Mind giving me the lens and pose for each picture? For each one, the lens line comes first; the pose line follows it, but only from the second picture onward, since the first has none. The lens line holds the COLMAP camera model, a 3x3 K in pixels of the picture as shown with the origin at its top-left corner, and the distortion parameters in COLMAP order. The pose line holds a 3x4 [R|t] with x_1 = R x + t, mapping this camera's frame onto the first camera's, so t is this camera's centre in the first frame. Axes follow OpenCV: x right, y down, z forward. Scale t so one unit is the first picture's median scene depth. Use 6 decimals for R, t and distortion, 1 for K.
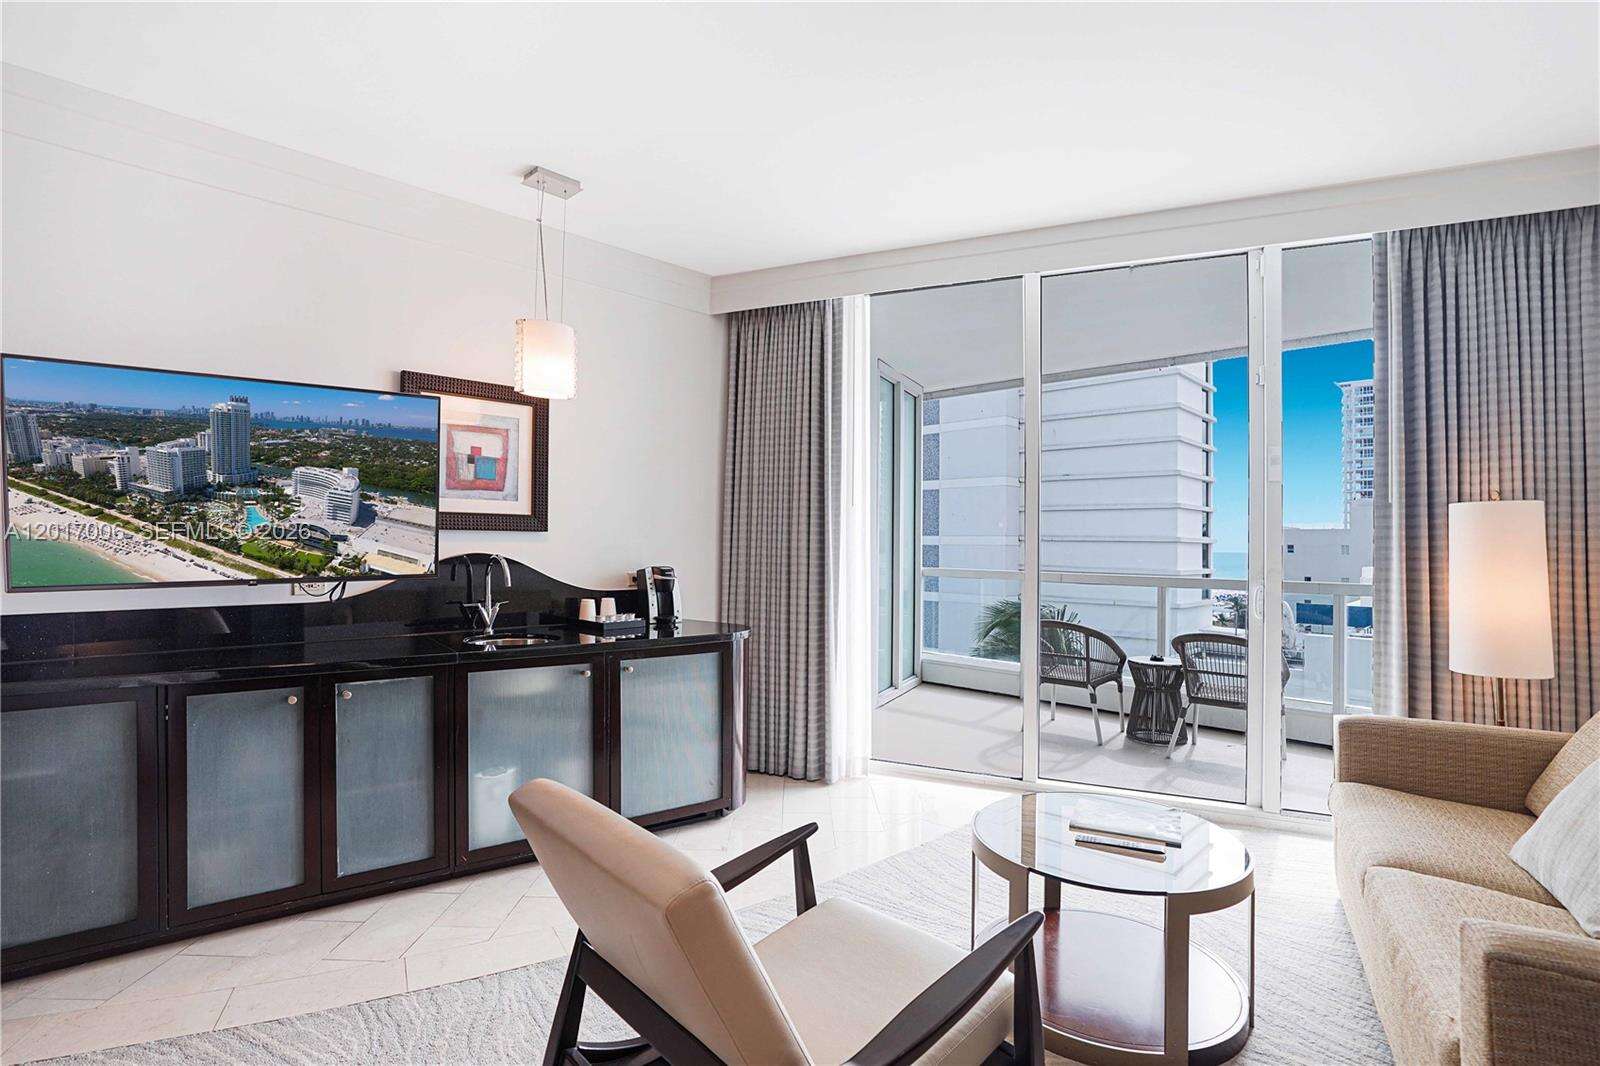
lens RADIAL K [[794.5, 0, 791.7], [0, 794.5, 554.1], [0, 0, 1]] dist [-0.055915, 0.000773]
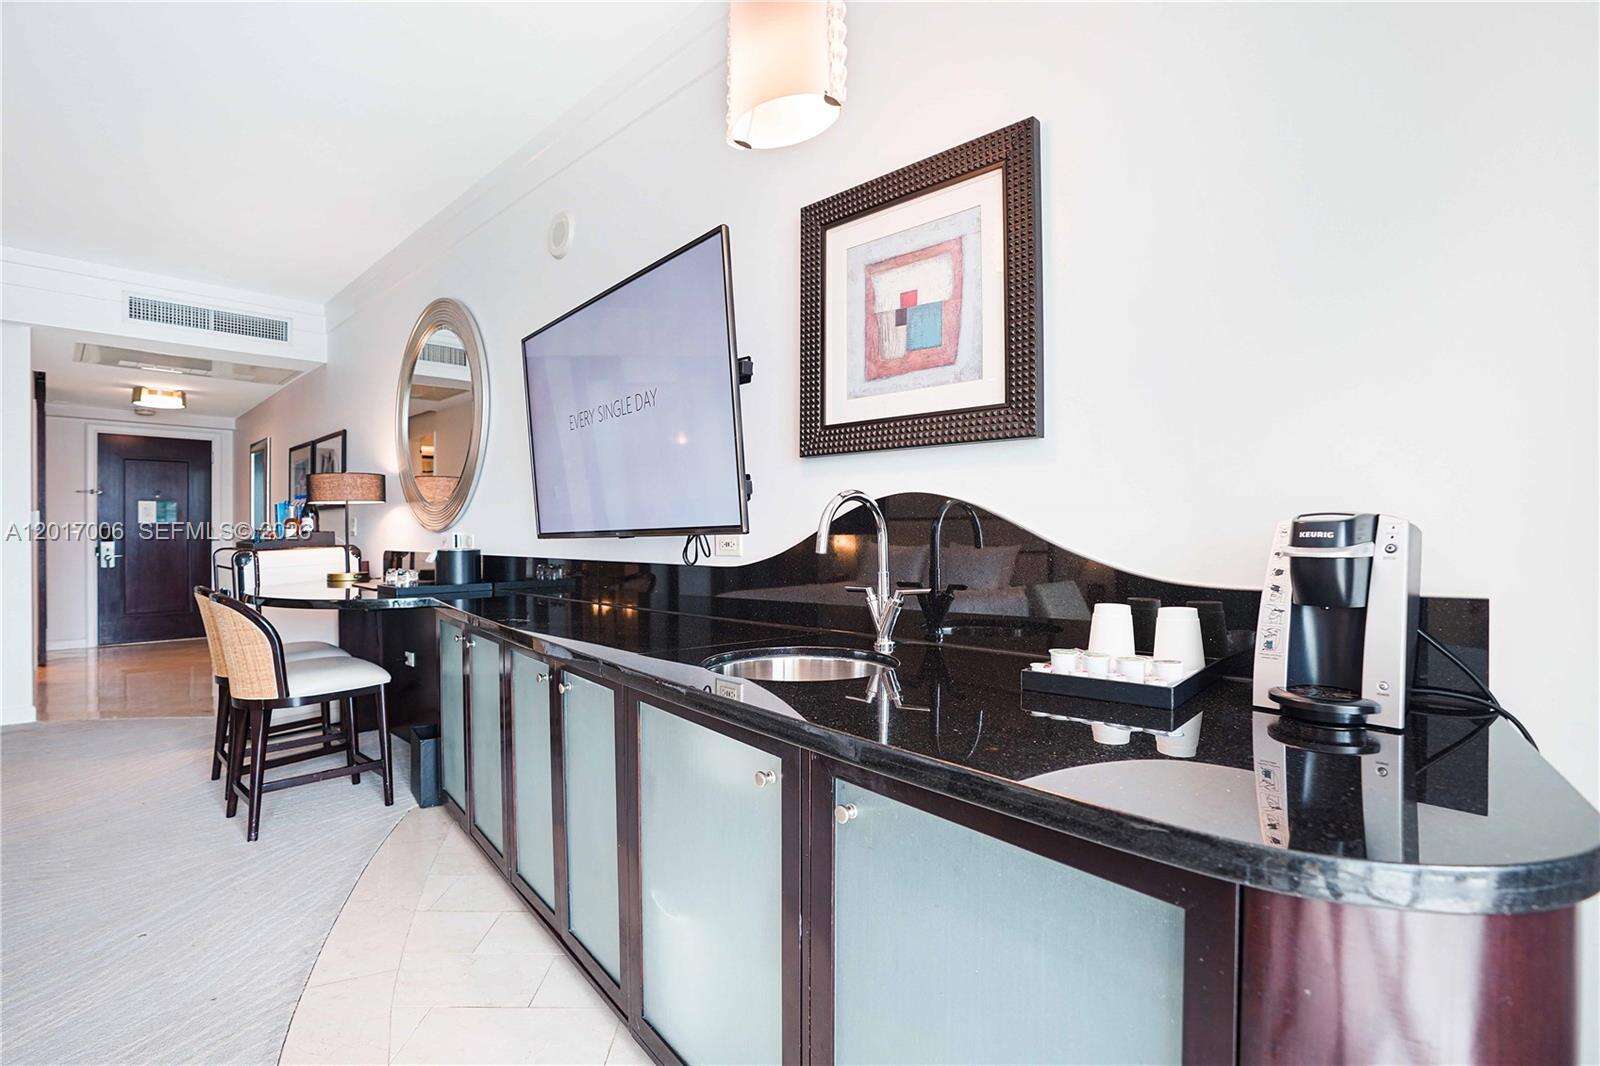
lens RADIAL K [[757.2, 0, 803.2], [0, 757.2, 532.2], [0, 0, 1]] dist [-0.068320, 0.030184]
pose [[0.004498, -0.003939, -0.999982, 0.123280], [-0.010343, 0.999939, -0.003985, 0.033596], [0.999936, 0.010361, 0.004457, 1.095957]]
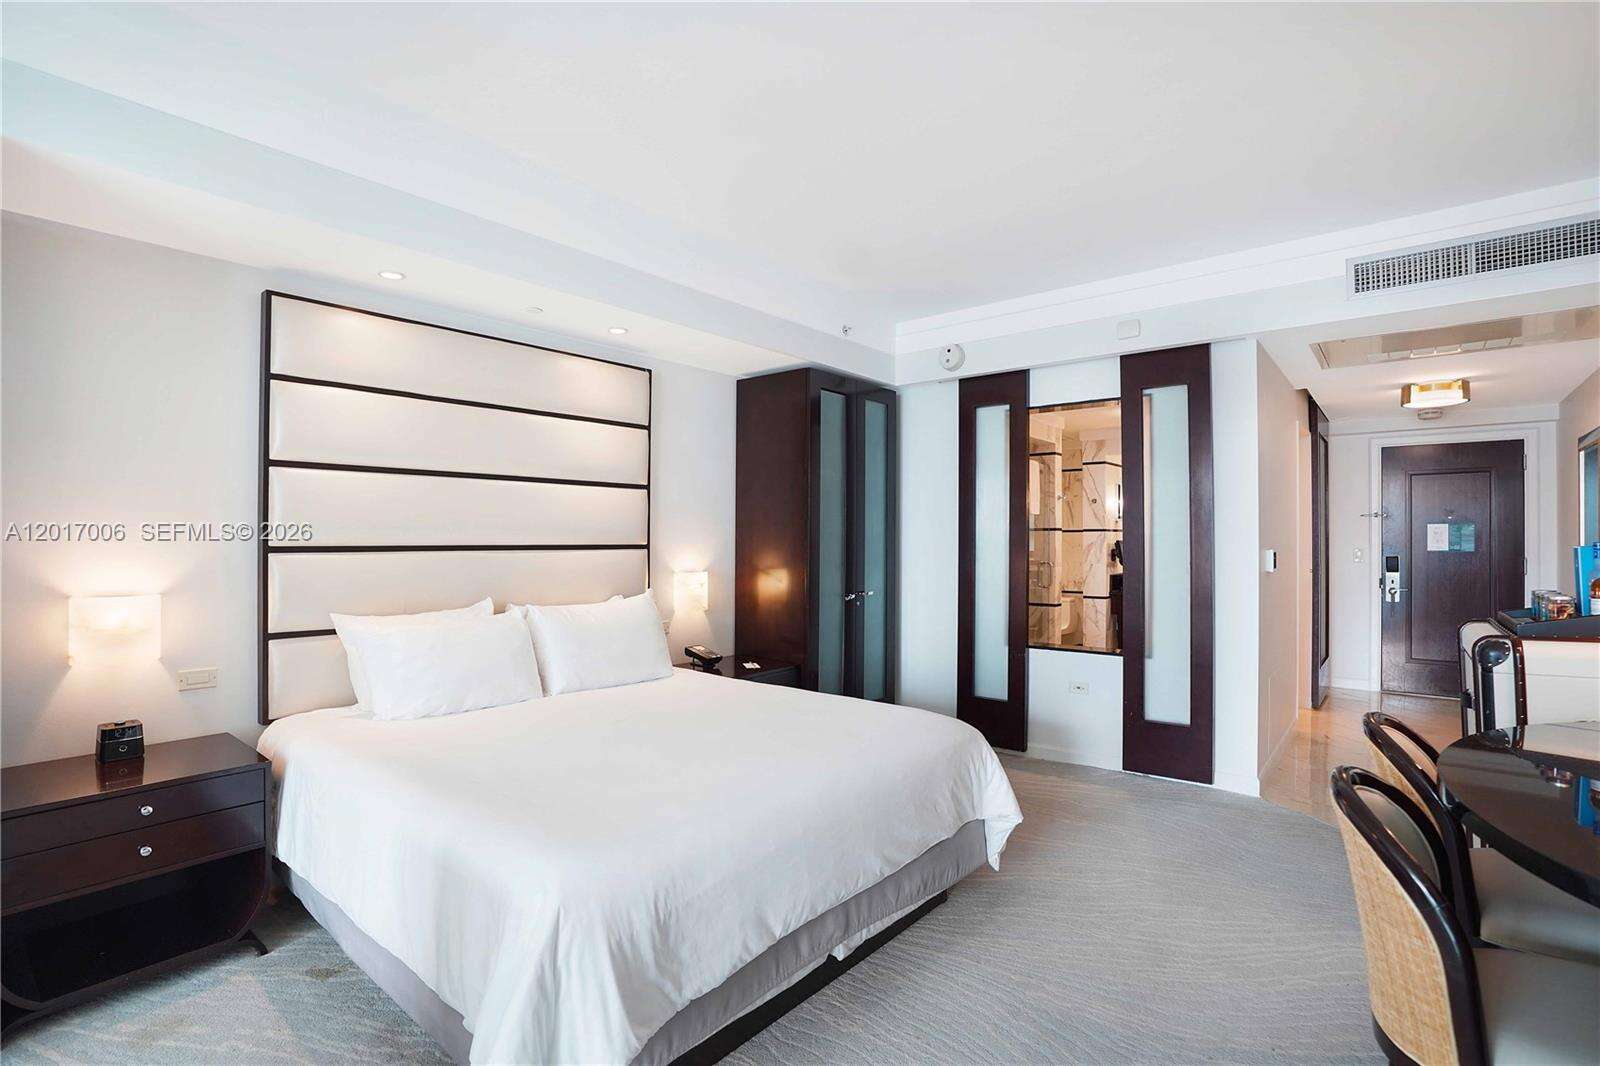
lens RADIAL K [[757.2, 0, 803.2], [0, 757.2, 532.2], [0, 0, 1]] dist [-0.068320, 0.030184]
pose [[-0.997031, -0.008595, -0.076514, -0.489589], [-0.008900, 0.999954, 0.003650, -0.031137], [0.076479, 0.004320, -0.997062, 0.748789]]
